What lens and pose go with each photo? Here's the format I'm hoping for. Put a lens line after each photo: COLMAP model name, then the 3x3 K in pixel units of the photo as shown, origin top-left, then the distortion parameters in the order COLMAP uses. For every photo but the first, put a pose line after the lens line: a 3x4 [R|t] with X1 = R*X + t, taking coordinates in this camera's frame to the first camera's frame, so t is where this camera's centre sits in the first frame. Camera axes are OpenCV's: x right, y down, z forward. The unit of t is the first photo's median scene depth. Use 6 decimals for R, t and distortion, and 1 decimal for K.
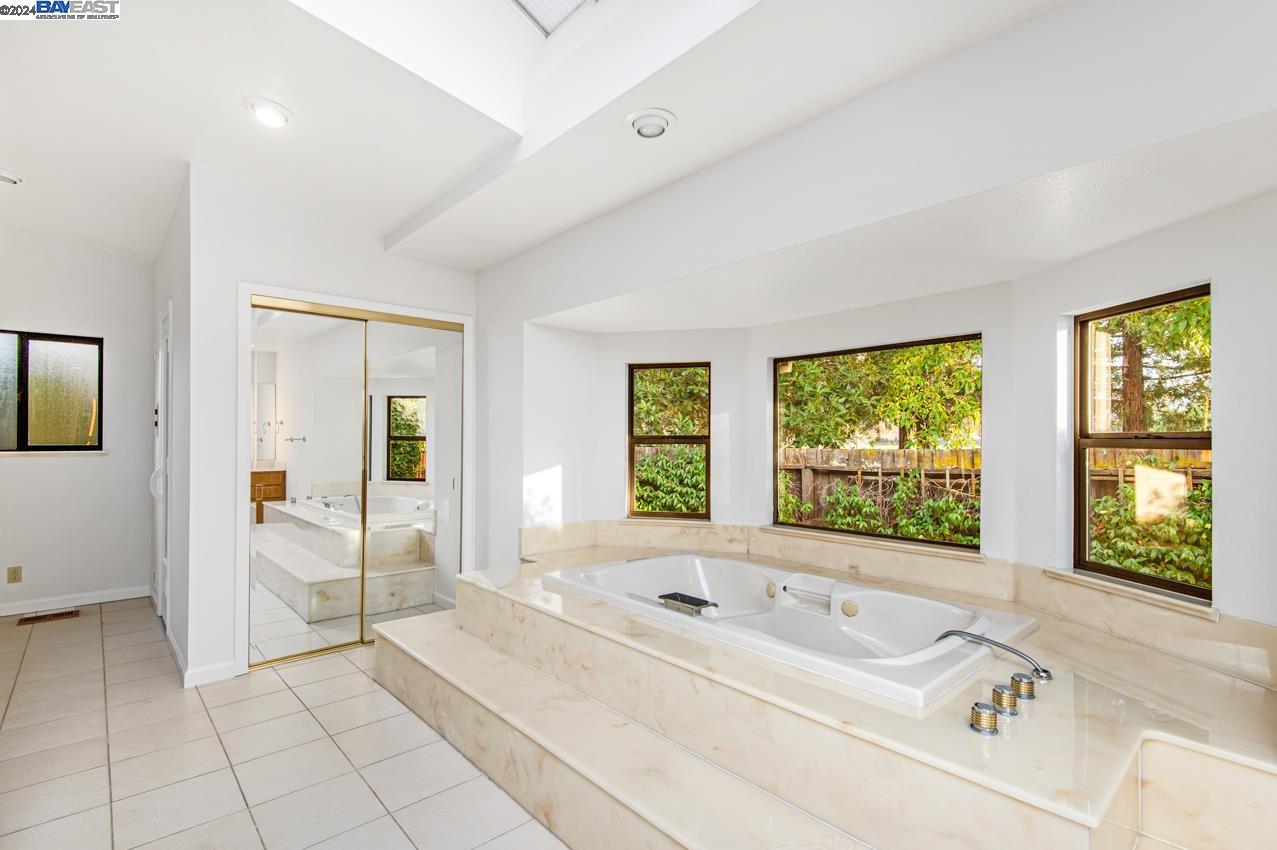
lens RADIAL K [[592.6, 0, 631.1], [0, 592.6, 438.2], [0, 0, 1]] dist [0.029574, -0.025032]
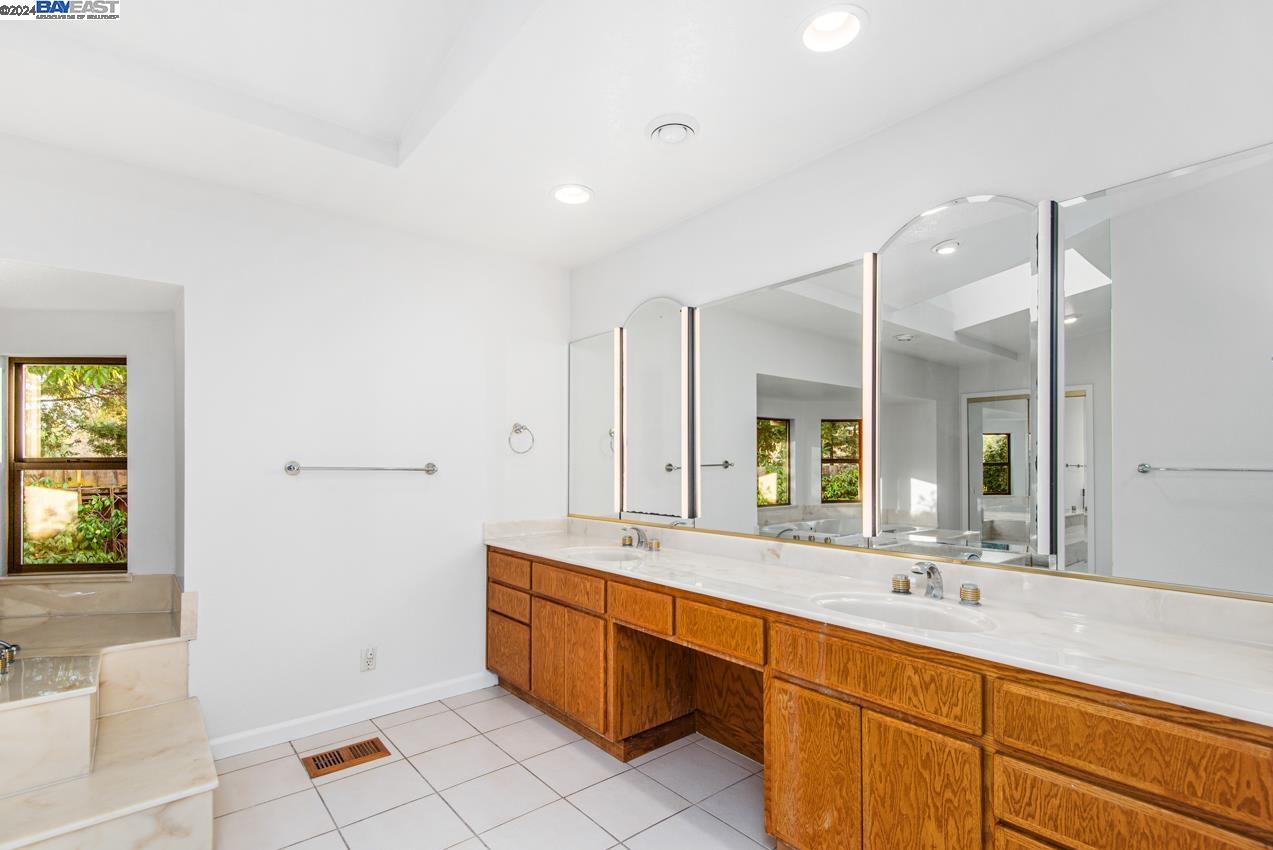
lens RADIAL K [[597.8, 0, 636.1], [0, 597.8, 453.8], [0, 0, 1]] dist [0.035049, -0.021454]
pose [[0.037024, 0.010067, 0.999264, -0.263728], [0.004180, 0.999939, -0.010229, 0.000613], [-0.999306, 0.004555, 0.036980, -0.177665]]
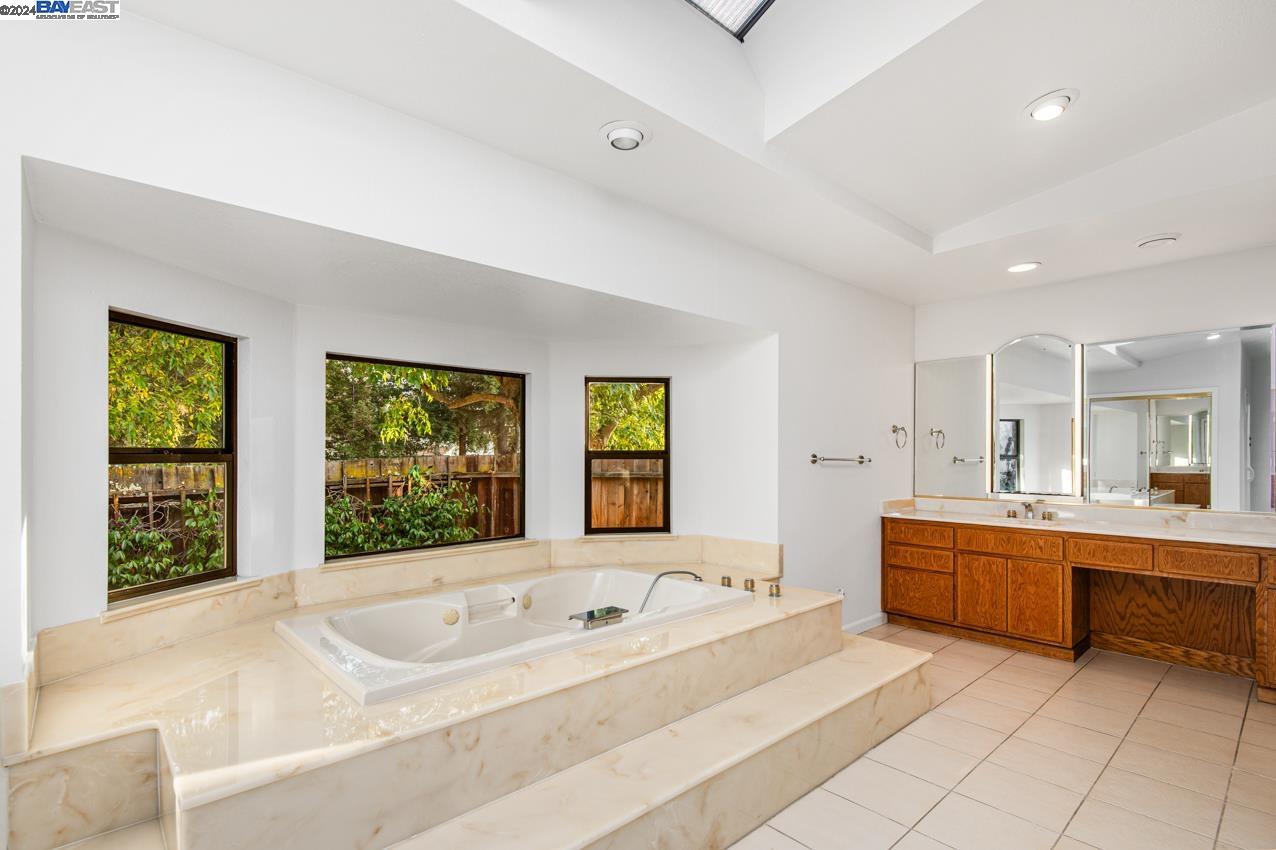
lens RADIAL K [[599.2, 0, 637.6], [0, 599.2, 453.9], [0, 0, 1]] dist [0.035049, -0.021454]
pose [[-0.009665, -0.001972, 0.999951, -0.561531], [-0.001132, 0.999997, 0.001961, -0.000854], [-0.999953, -0.001113, -0.009667, 0.569972]]
